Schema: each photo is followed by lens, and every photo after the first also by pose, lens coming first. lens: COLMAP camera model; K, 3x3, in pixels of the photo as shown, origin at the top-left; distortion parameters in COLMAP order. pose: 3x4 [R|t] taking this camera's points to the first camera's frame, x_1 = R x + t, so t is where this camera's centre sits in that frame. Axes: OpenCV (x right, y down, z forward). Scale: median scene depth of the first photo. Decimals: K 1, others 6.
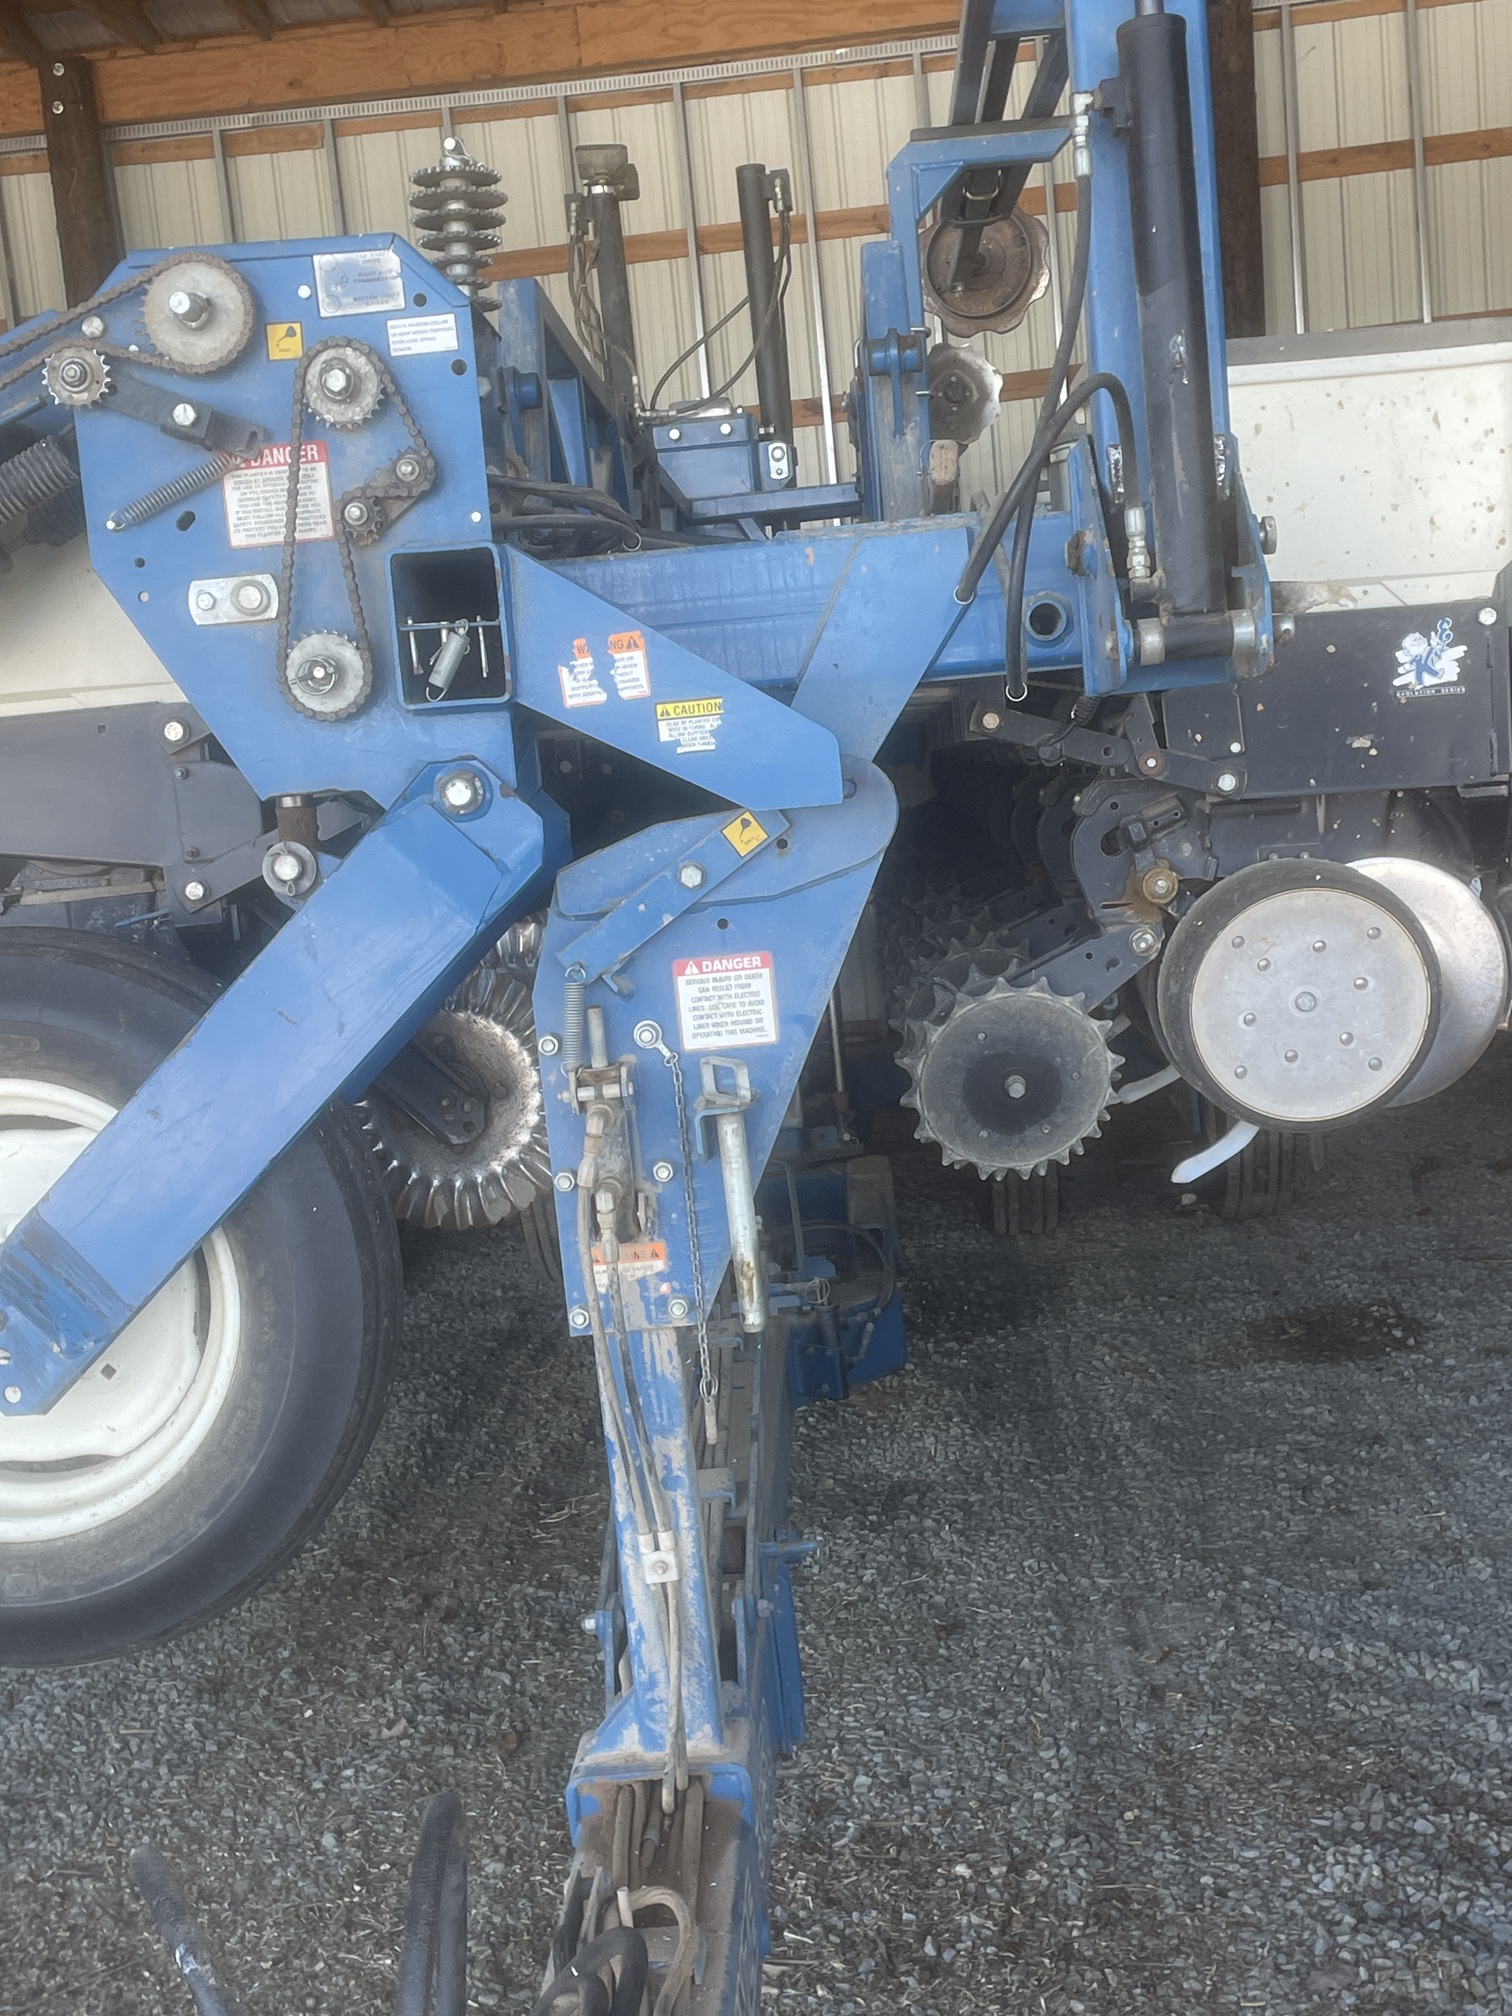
lens RADIAL K [[2537.2, 0, 752.4], [0, 2537.2, 1010.5], [0, 0, 1]] dist [0.060864, 0.000000]
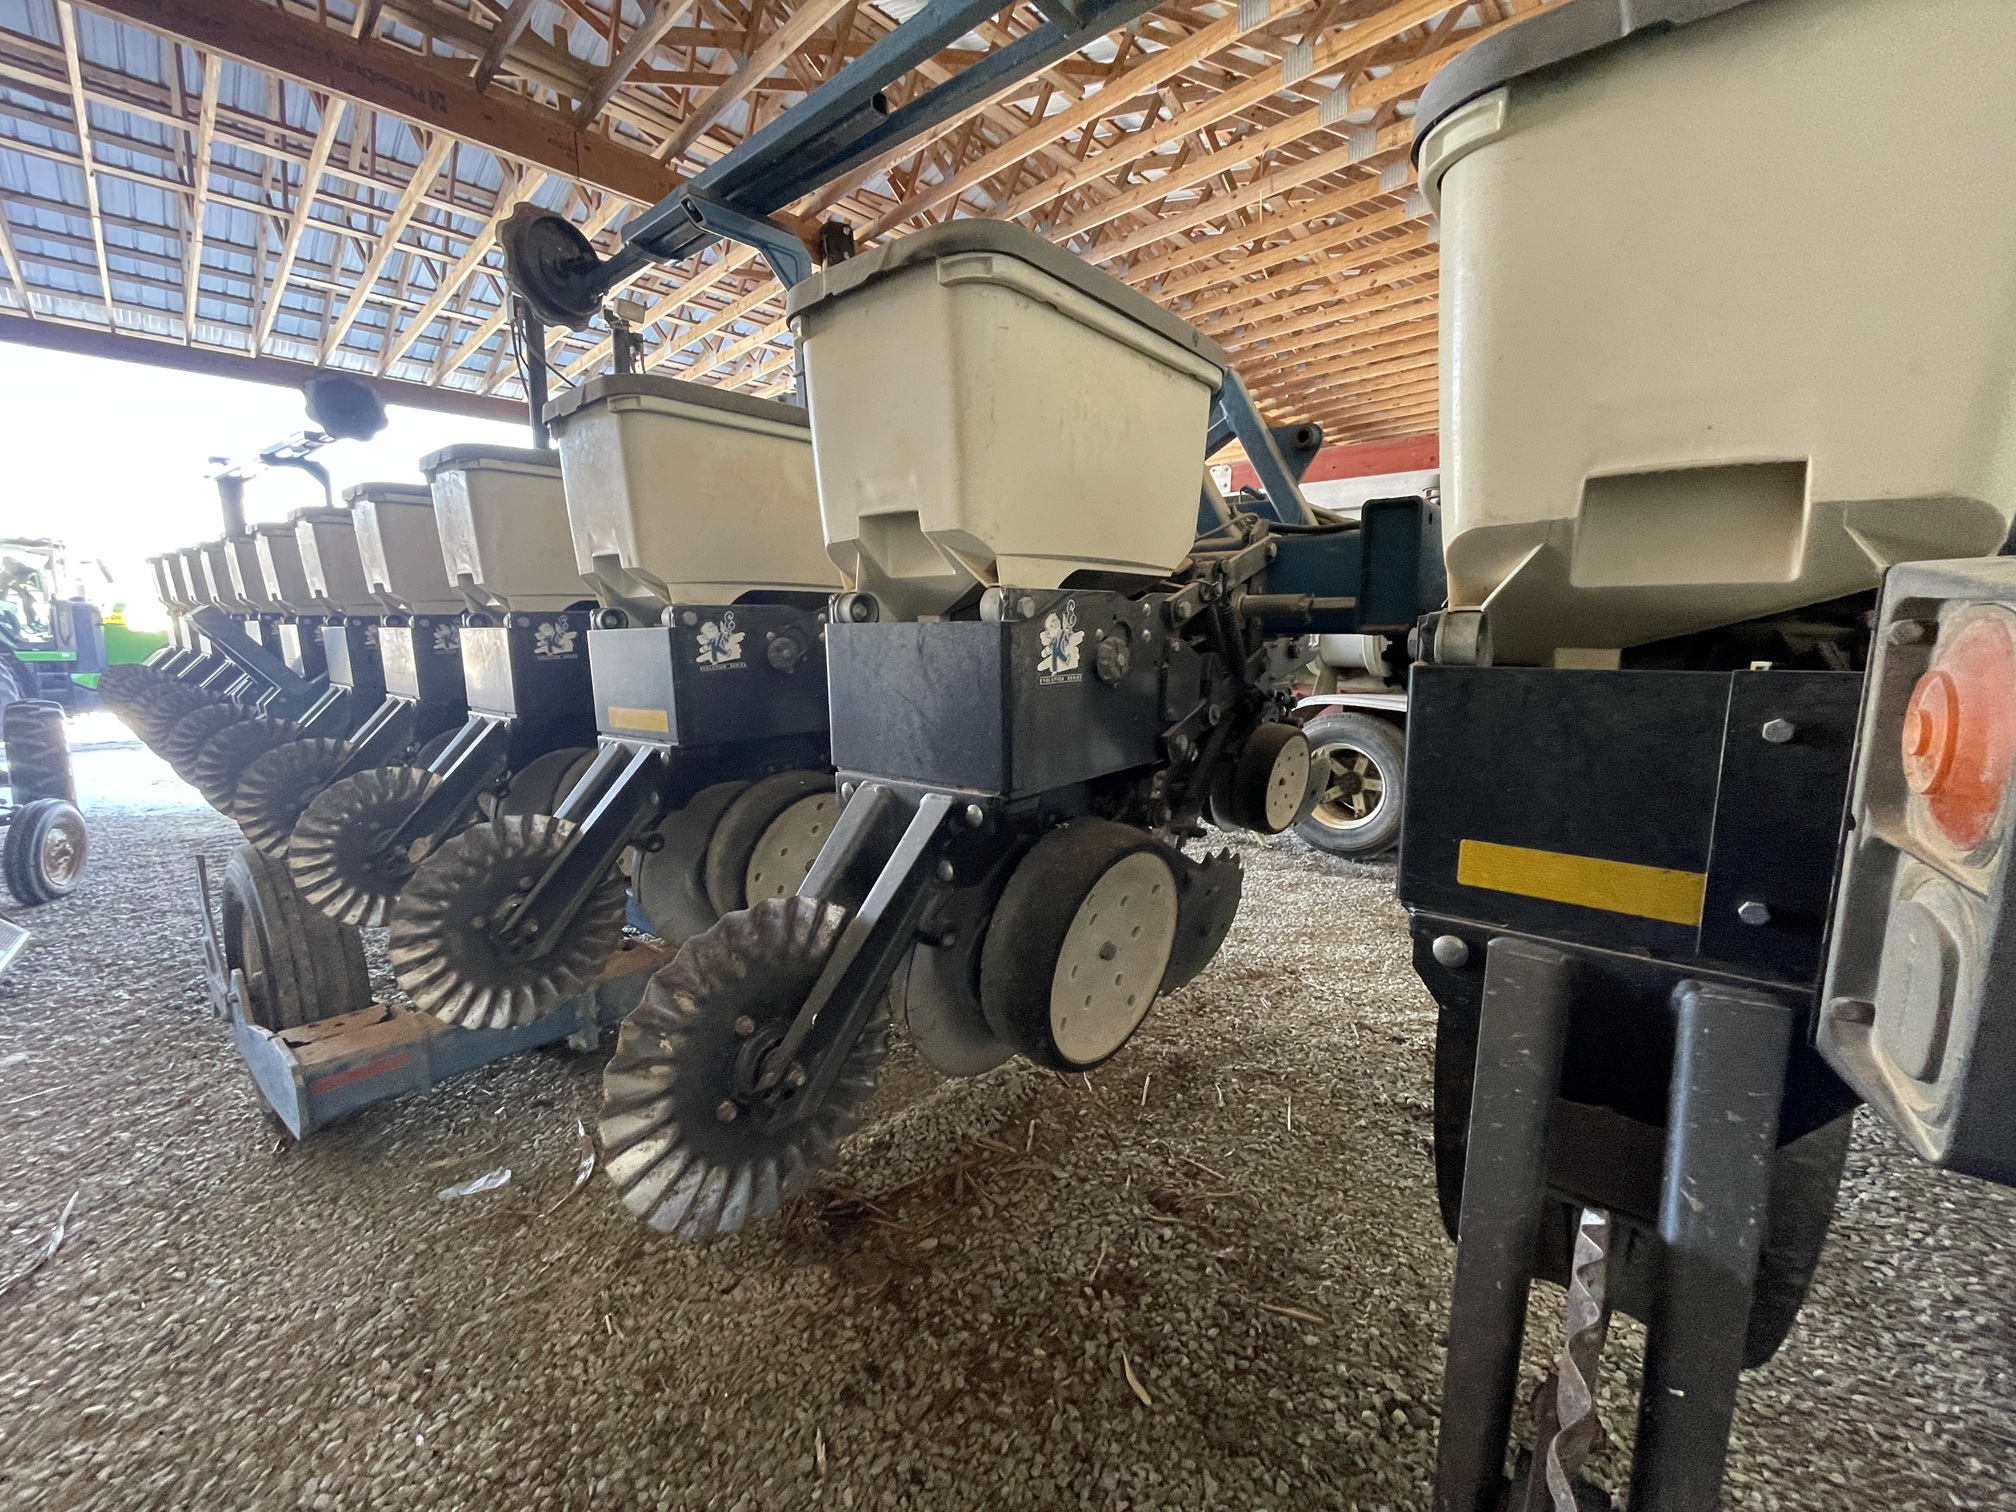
lens RADIAL K [[806.0, 0, 1010.6], [0, 806.0, 764.3], [0, 0, 1]] dist [0.000636, 0.000449]
pose [[0.617974, -0.049764, 0.784622, 0.021167], [0.050219, 0.998455, 0.023774, -0.098198], [-0.784593, 0.024711, 0.619519, 0.804441]]
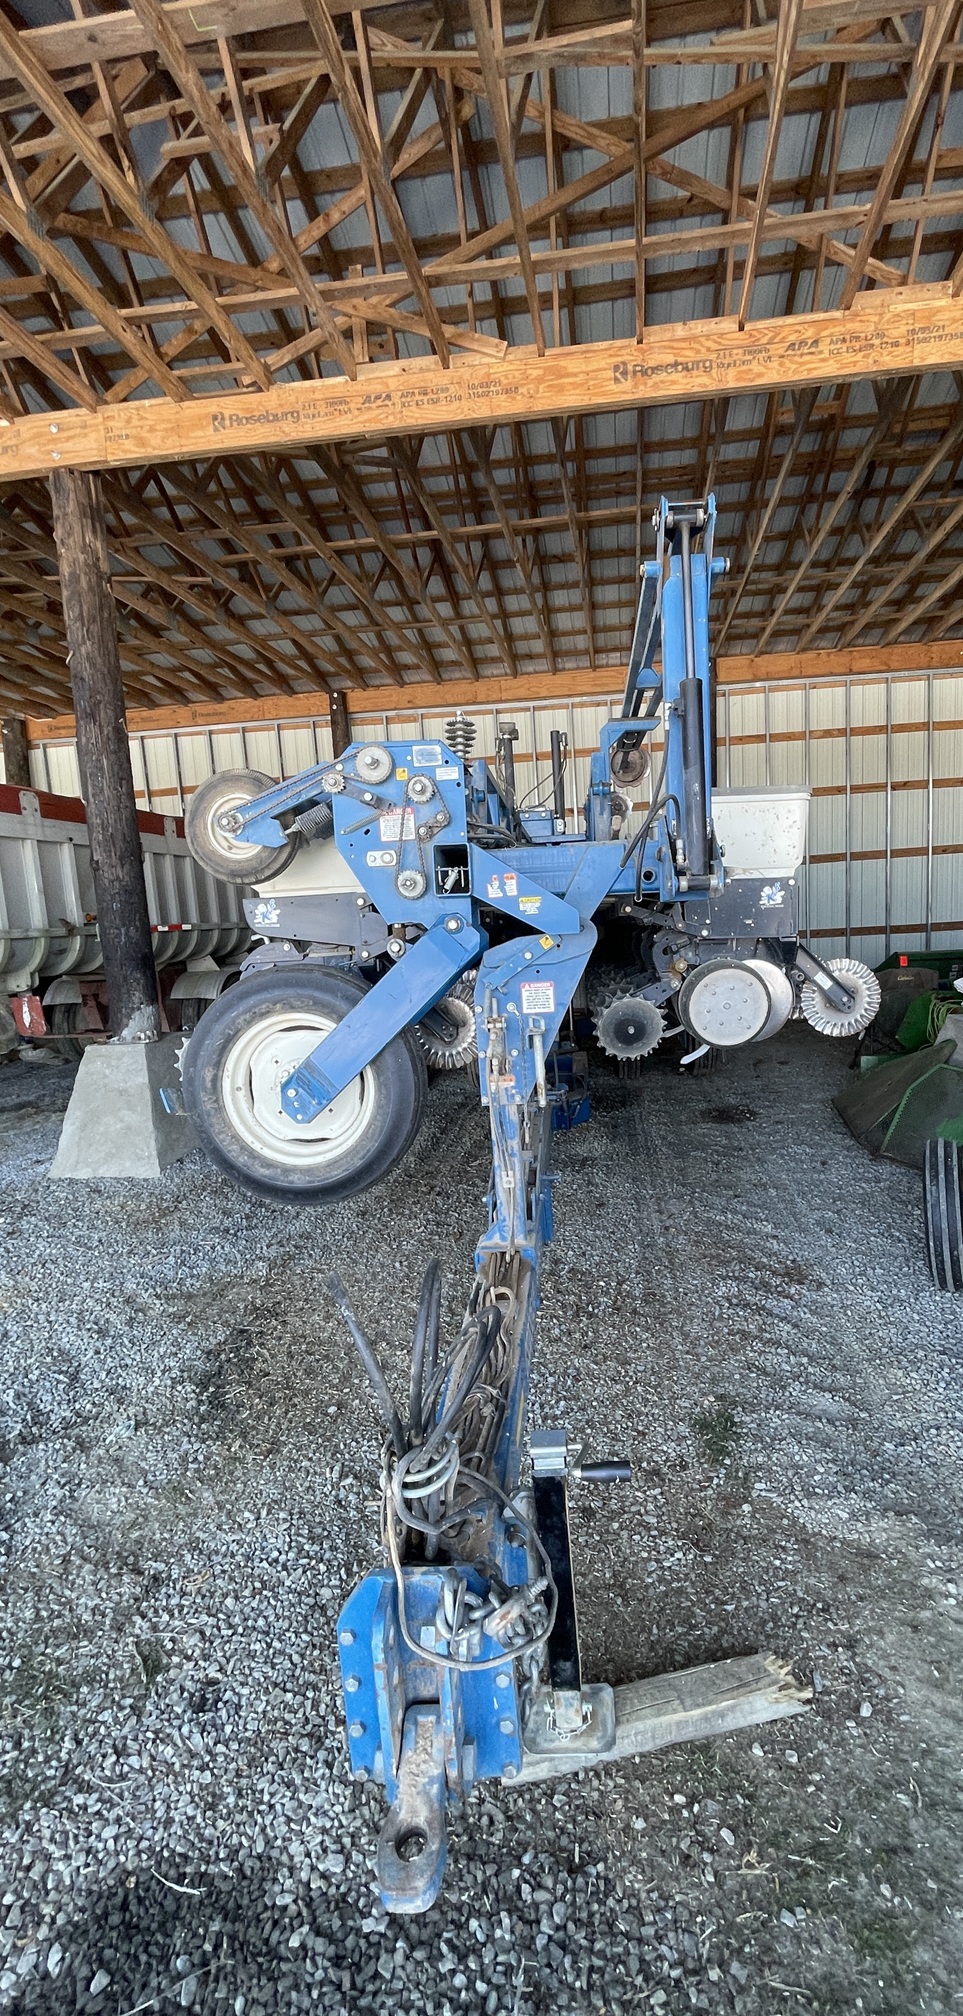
lens RADIAL K [[803.5, 0, 536.5], [0, 803.5, 1005.6], [0, 0, 1]] dist [0.018924, 0.000053]
pose [[0.999151, 0.040527, -0.007461, -0.003748], [-0.040522, 0.999178, 0.000902, 0.004514], [0.007492, -0.000599, 0.999972, 0.033545]]
